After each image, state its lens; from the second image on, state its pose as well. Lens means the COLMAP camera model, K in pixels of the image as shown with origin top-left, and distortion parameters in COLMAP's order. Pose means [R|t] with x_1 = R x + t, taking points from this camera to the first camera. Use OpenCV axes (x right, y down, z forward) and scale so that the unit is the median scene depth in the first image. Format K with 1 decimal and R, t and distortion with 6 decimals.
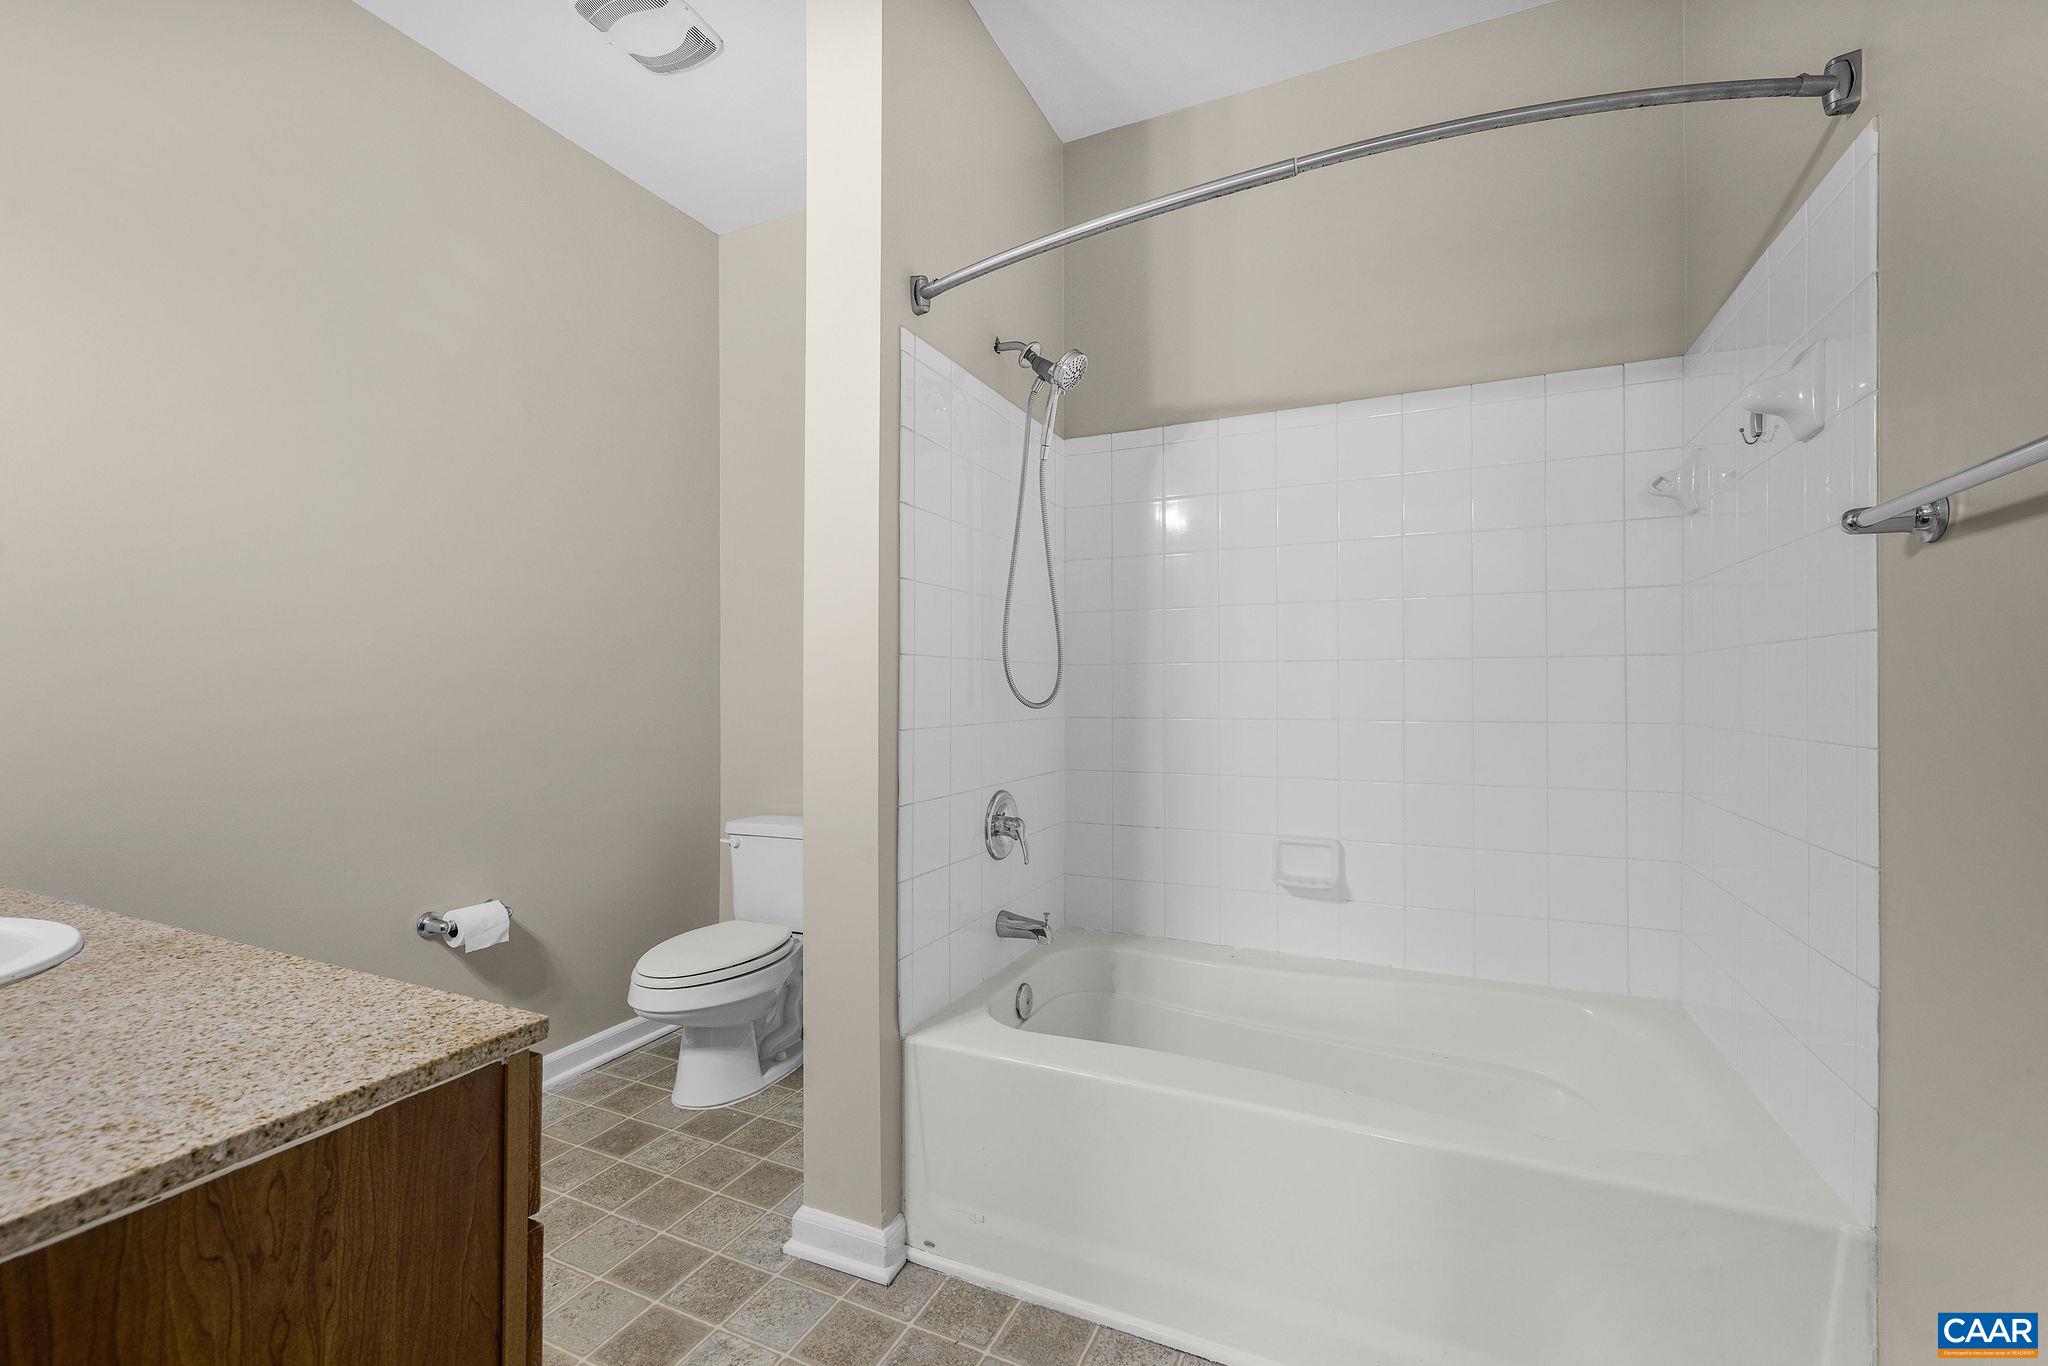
lens RADIAL K [[862.4, 0, 1019.3], [0, 862.4, 686.1], [0, 0, 1]] dist [0.000914, 0.000910]
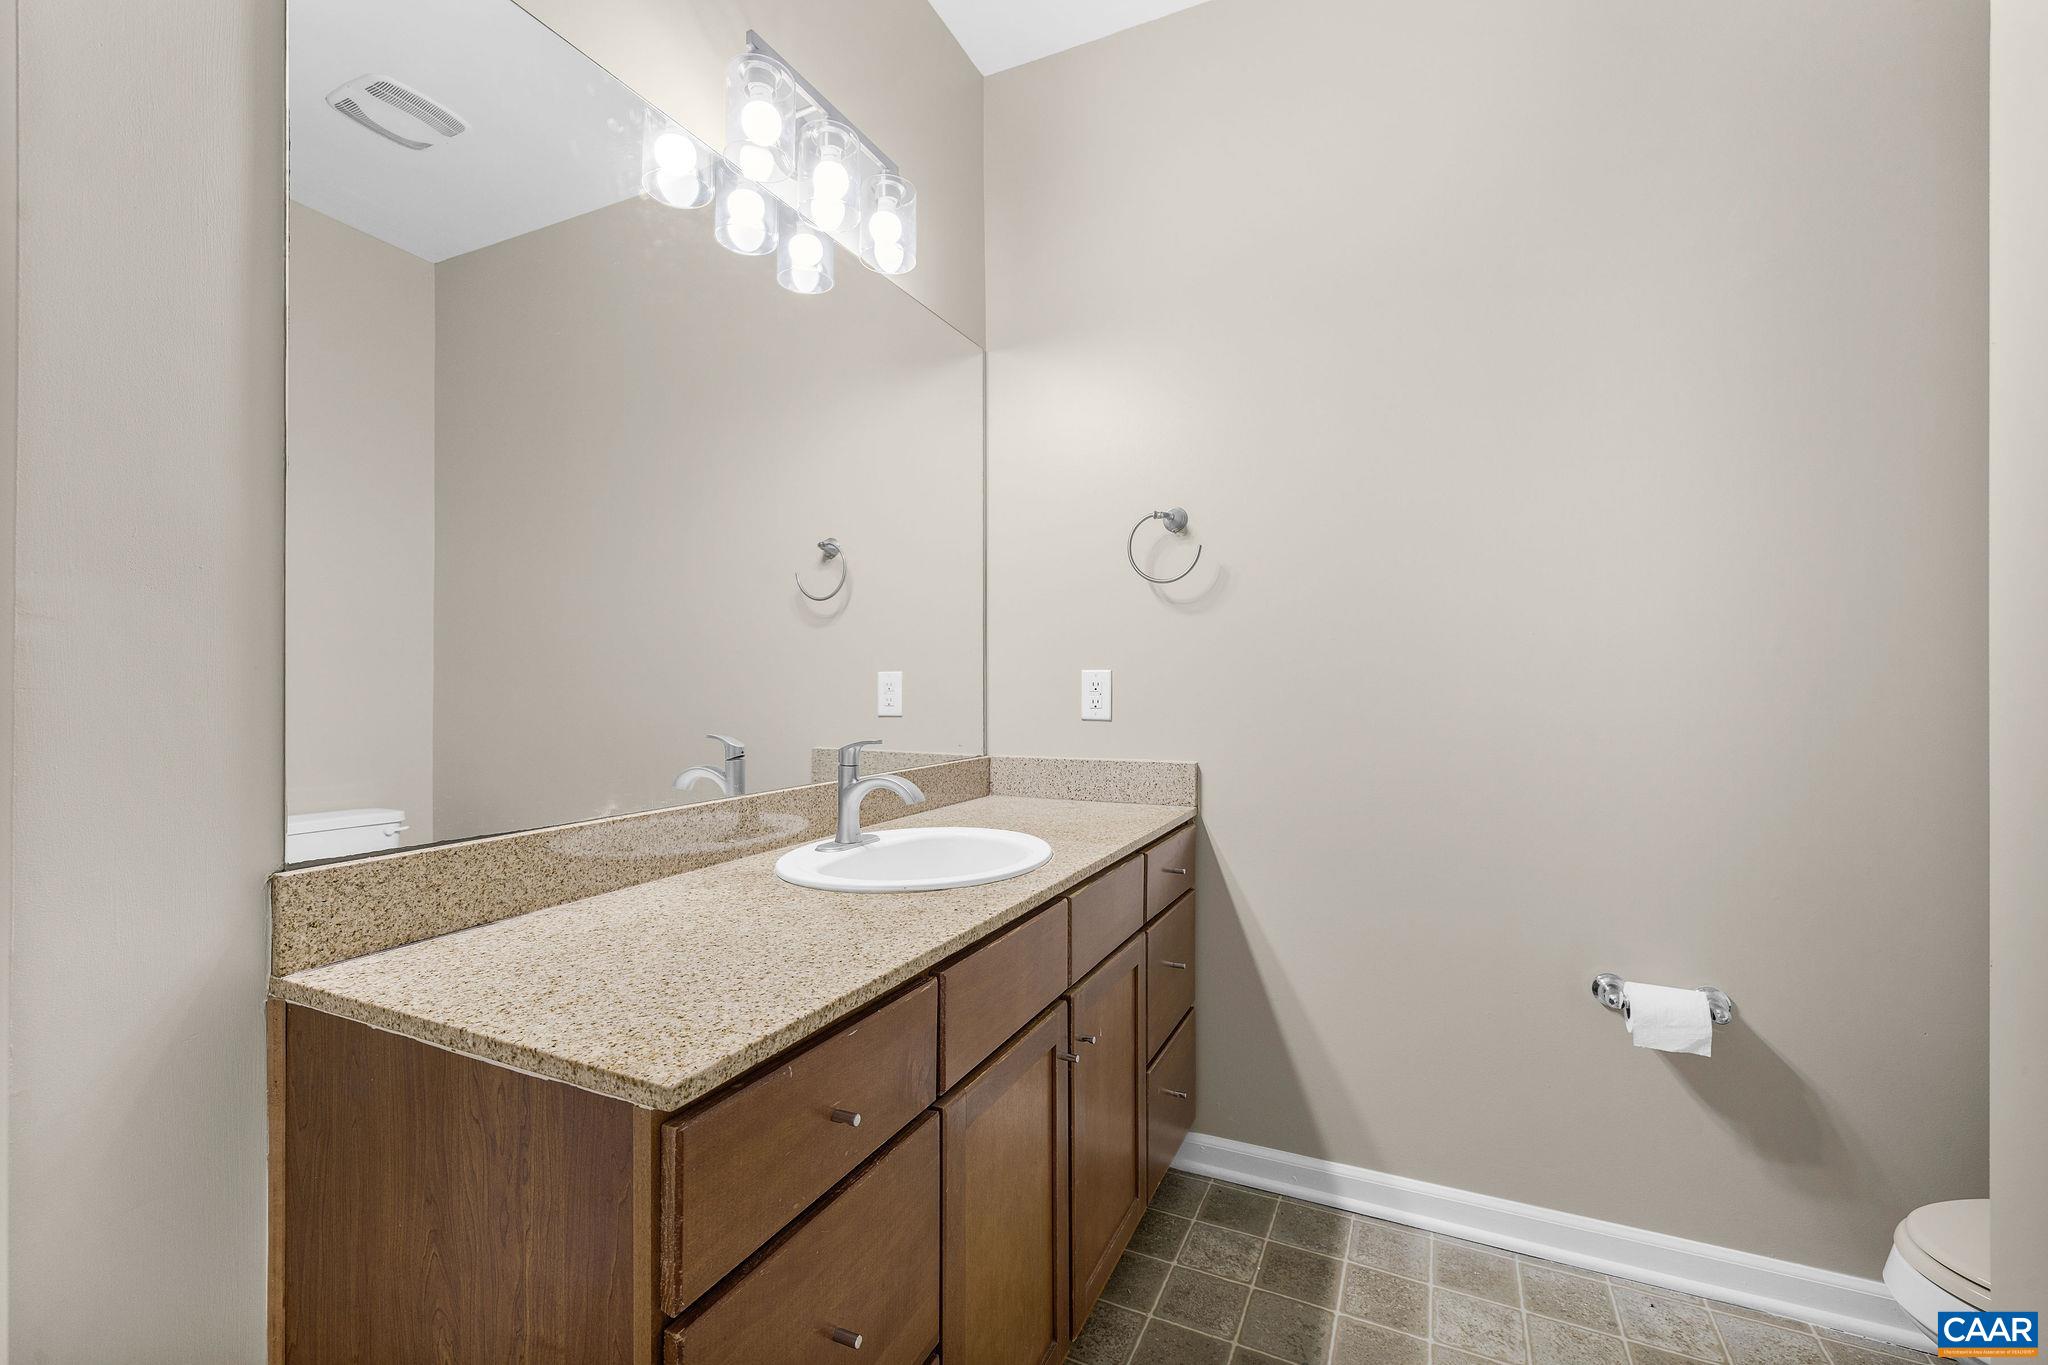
lens RADIAL K [[862.4, 0, 1023.7], [0, 862.4, 677.7], [0, 0, 1]] dist [0.000914, 0.000910]
pose [[-0.005281, -0.006114, -0.999967, 0.258898], [-0.000719, 0.999981, -0.006110, 0.001663], [0.999986, 0.000687, -0.005286, 1.283365]]
